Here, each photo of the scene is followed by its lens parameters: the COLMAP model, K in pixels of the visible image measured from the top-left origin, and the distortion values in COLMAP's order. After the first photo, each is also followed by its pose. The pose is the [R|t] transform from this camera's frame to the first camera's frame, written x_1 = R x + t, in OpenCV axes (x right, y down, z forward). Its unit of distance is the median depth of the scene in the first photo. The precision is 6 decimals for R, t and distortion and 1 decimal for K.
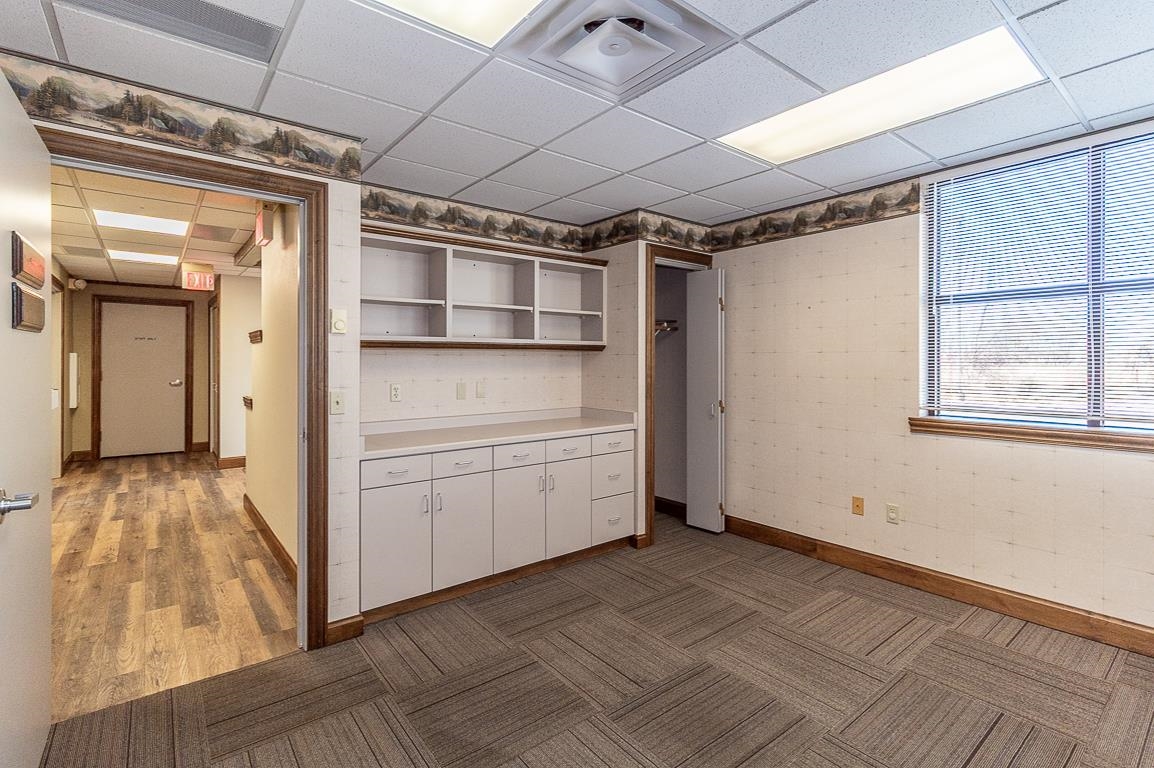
lens RADIAL K [[548.6, 0, 588.7], [0, 548.6, 365.0], [0, 0, 1]] dist [0.002834, 0.000619]
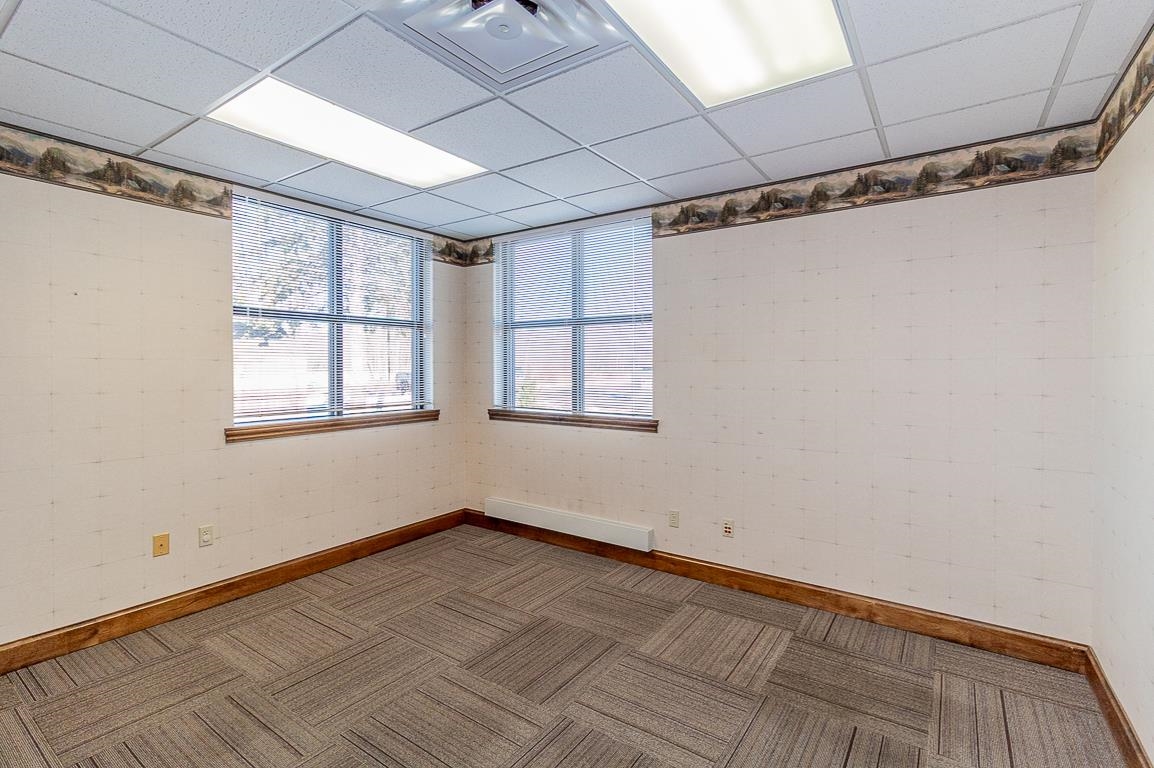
lens RADIAL K [[548.6, 0, 572.7], [0, 548.6, 376.5], [0, 0, 1]] dist [0.002834, 0.000619]
pose [[-0.280275, -0.016241, 0.959782, -0.544528], [0.007477, 0.999790, 0.019102, -0.010506], [-0.959891, 0.012530, -0.280095, 0.720963]]
